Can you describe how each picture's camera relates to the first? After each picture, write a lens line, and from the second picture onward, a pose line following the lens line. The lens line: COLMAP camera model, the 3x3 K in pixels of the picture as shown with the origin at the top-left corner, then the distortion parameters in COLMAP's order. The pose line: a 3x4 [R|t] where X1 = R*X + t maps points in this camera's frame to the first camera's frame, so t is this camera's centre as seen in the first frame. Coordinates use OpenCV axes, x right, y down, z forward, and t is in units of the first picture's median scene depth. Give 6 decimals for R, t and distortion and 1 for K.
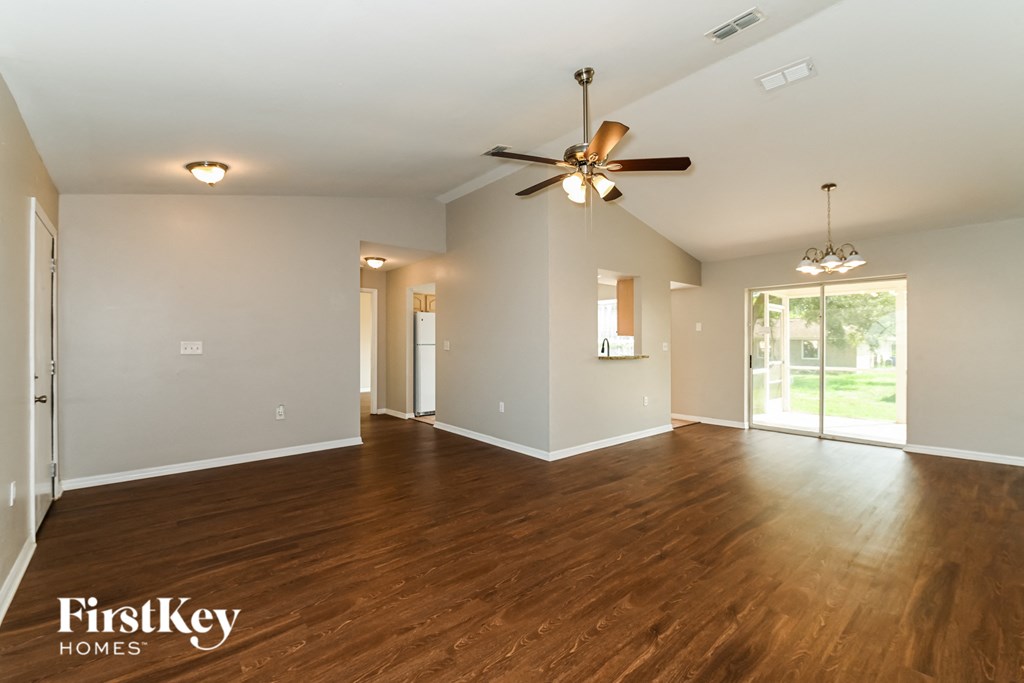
lens RADIAL K [[438.5, 0, 512.0], [0, 438.5, 341.5], [0, 0, 1]] dist [0.000171, 0.000263]
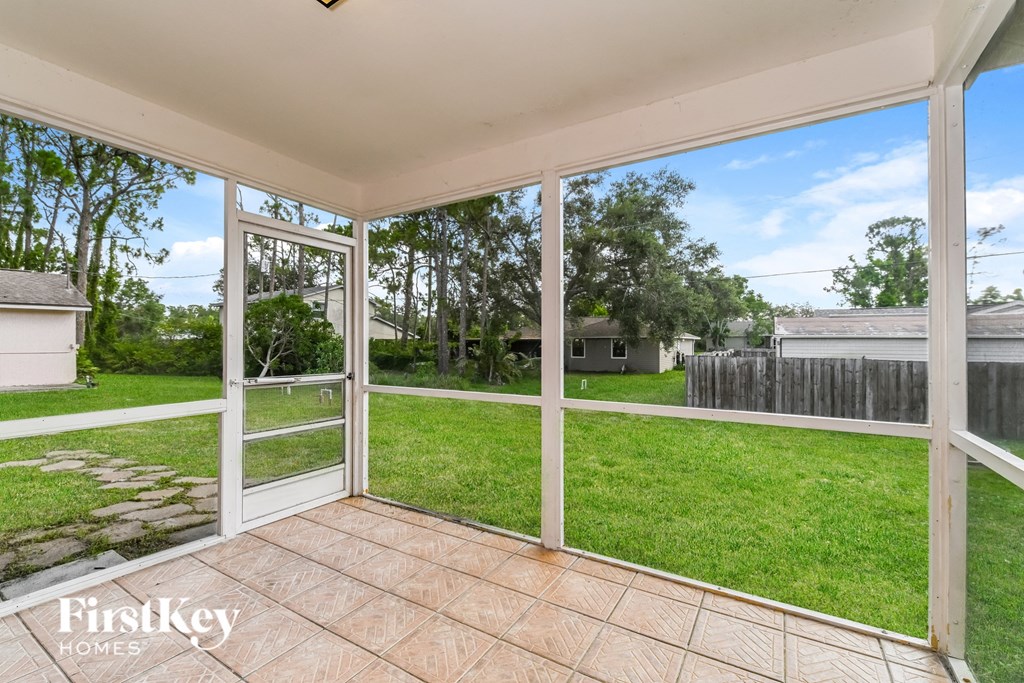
lens RADIAL K [[438.5, 0, 512.0], [0, 438.5, 341.5], [0, 0, 1]] dist [0.000171, 0.000263]
pose [[0.954348, 0.003889, 0.298672, 0.873481], [-0.003810, 0.999992, -0.000846, 0.021324], [-0.298673, -0.000331, 0.954355, 0.776185]]
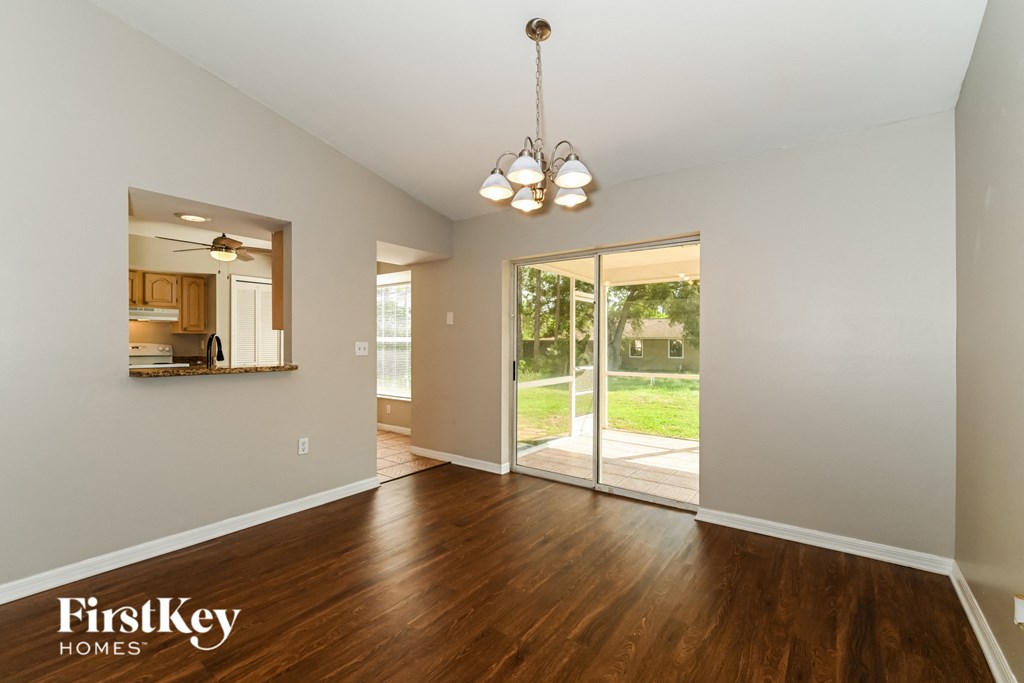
lens RADIAL K [[438.5, 0, 512.0], [0, 438.5, 341.5], [0, 0, 1]] dist [0.000171, 0.000263]
pose [[0.976584, 0.002208, 0.215124, 0.401141], [-0.002846, 0.999992, 0.002655, -0.000602], [-0.215117, -0.003205, 0.976583, 0.357011]]
